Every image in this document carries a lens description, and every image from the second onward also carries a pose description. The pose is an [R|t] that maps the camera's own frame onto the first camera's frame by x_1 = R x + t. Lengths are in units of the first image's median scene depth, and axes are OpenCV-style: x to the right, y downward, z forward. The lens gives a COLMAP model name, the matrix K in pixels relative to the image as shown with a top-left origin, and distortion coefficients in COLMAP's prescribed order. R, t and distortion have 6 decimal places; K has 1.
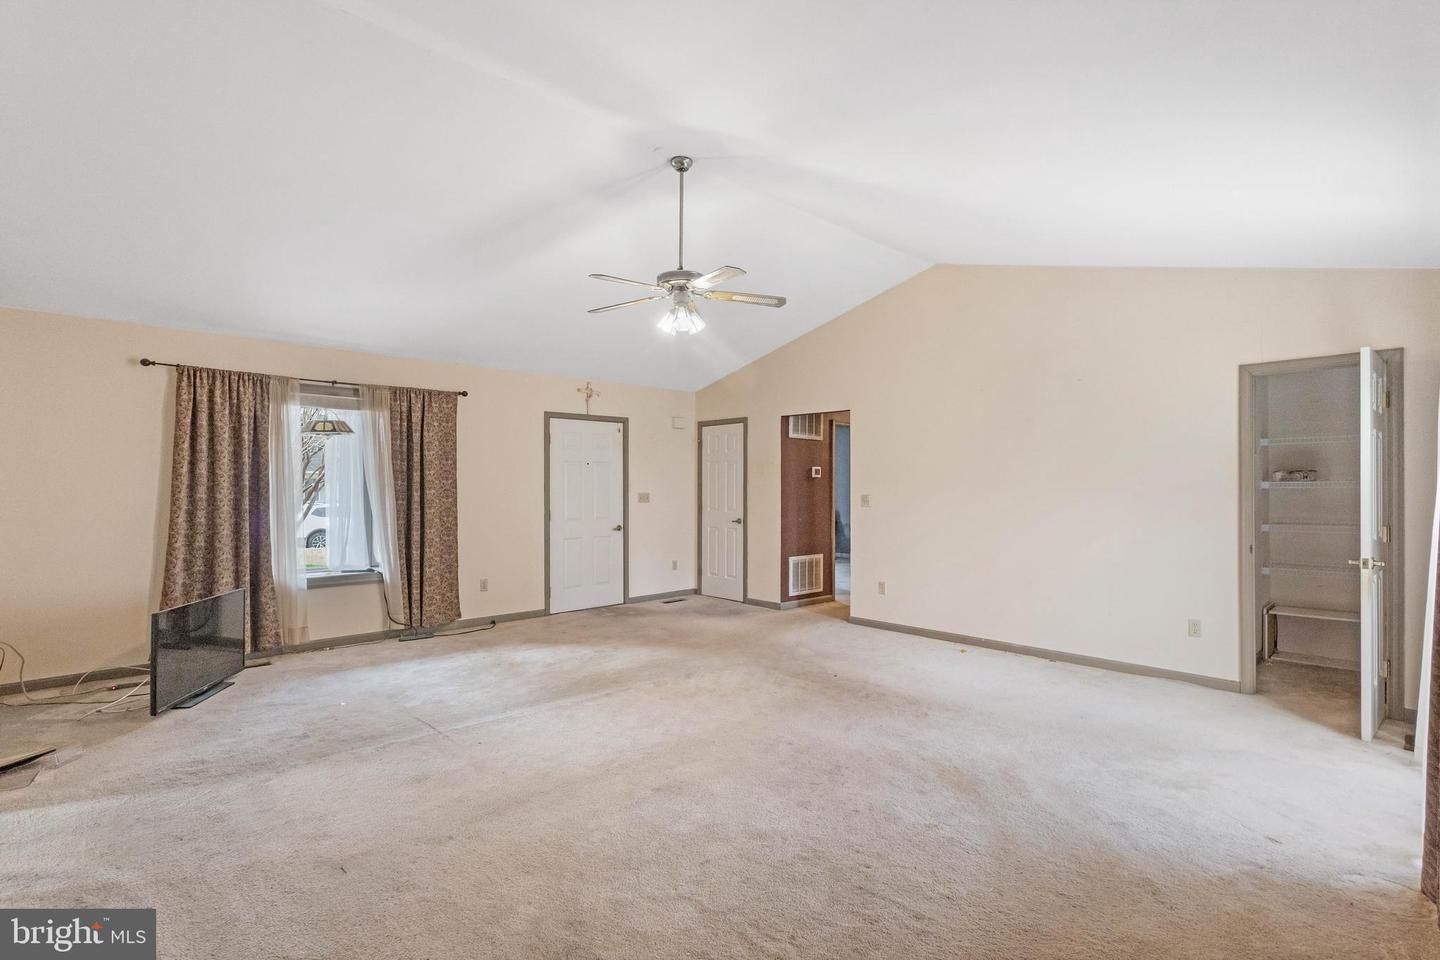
lens RADIAL K [[669.1, 0, 715.7], [0, 669.1, 481.4], [0, 0, 1]] dist [0.005901, 0.001234]
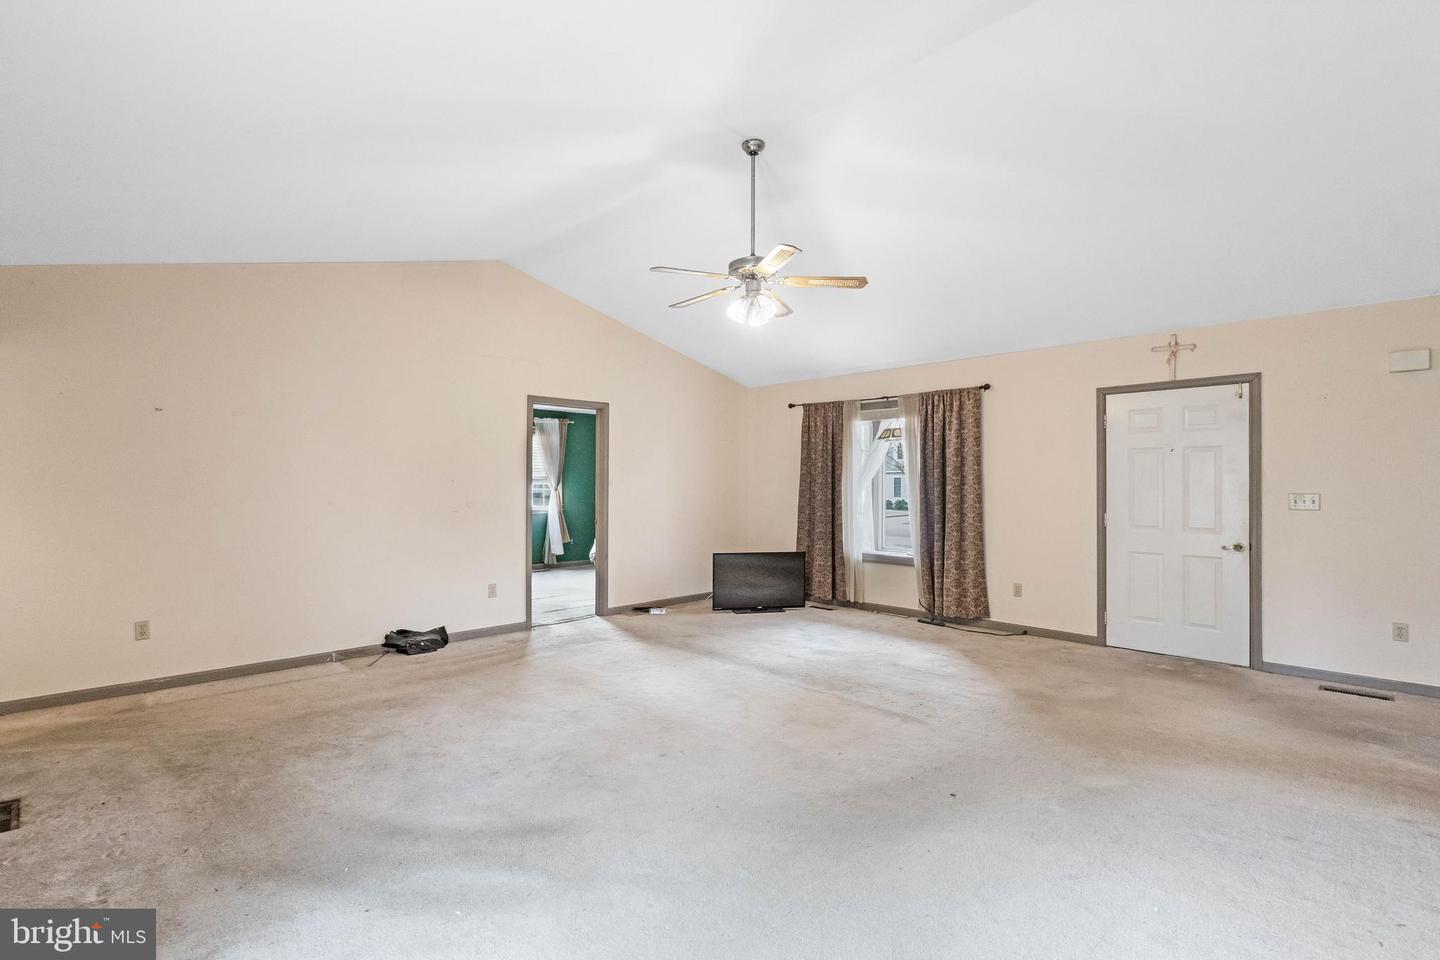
lens RADIAL K [[669.1, 0, 713.9], [0, 669.1, 482.9], [0, 0, 1]] dist [0.005901, 0.001234]
pose [[0.043504, 0.001699, -0.999052, 0.616160], [0.006873, 0.999974, 0.002000, 0.003704], [0.999030, -0.006954, 0.043491, 0.604928]]
